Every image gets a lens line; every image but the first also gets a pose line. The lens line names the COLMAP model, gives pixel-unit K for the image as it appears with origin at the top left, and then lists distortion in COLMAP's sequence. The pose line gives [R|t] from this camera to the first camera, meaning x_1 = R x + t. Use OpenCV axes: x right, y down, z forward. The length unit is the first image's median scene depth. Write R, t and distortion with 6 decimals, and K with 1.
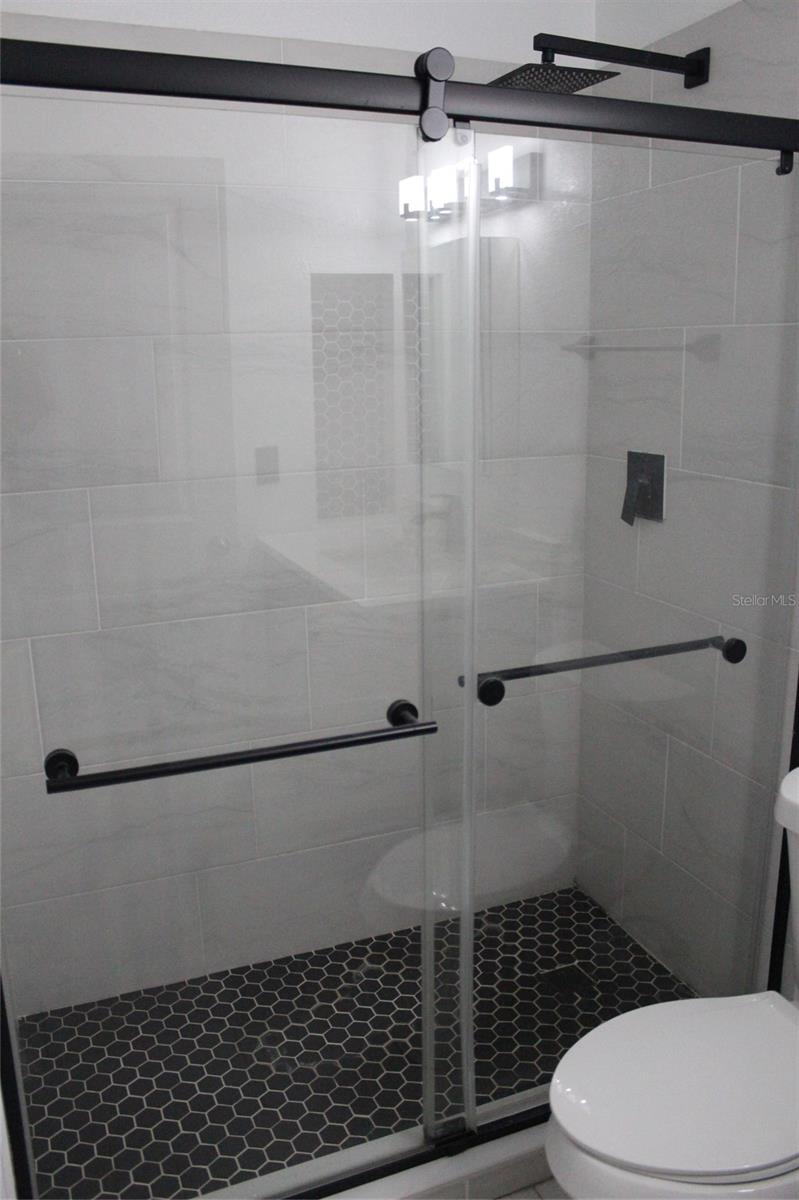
lens RADIAL K [[992.1, 0, 384.9], [0, 992.1, 590.1], [0, 0, 1]] dist [-0.179624, 0.177464]
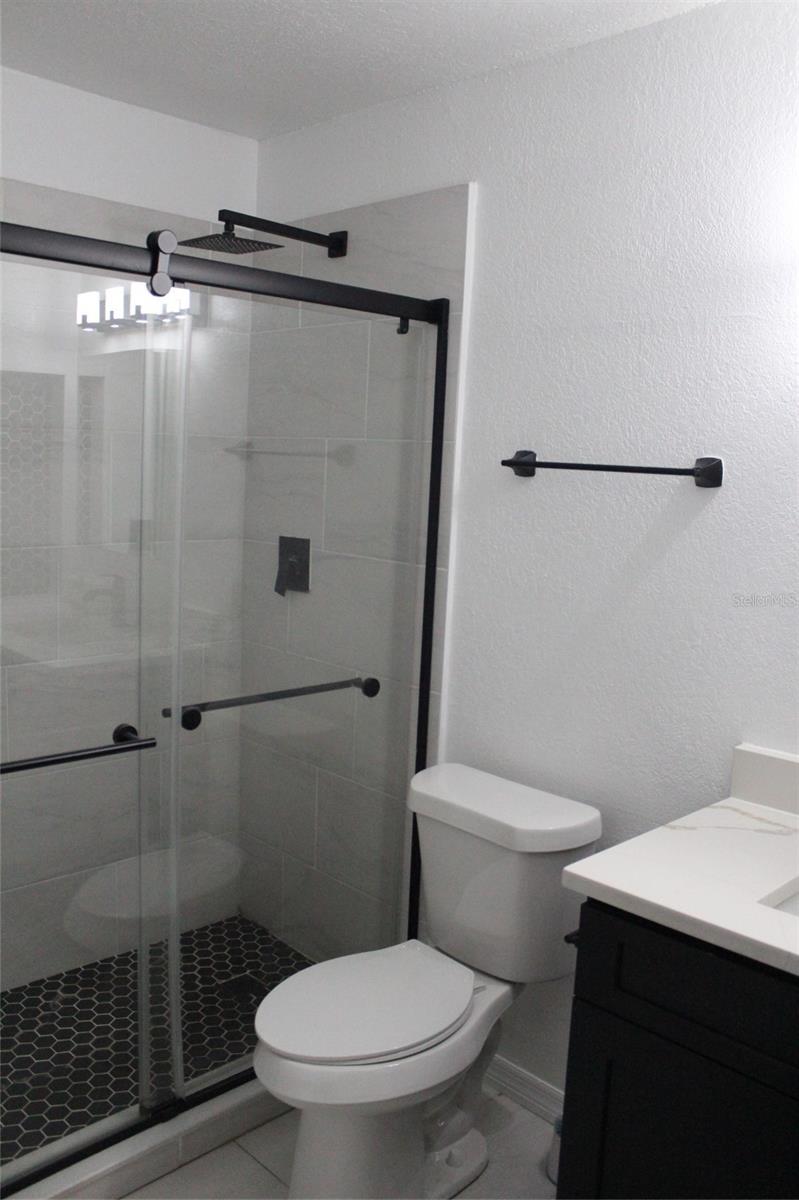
lens RADIAL K [[1011.9, 0, 399.5], [0, 1011.9, 600.0], [0, 0, 1]] dist [-0.157317, 0.143440]
pose [[0.921573, 0.005069, 0.388172, -0.109960], [0.028780, 0.996271, -0.081337, 0.048080], [-0.387137, 0.086129, 0.917991, -0.225449]]
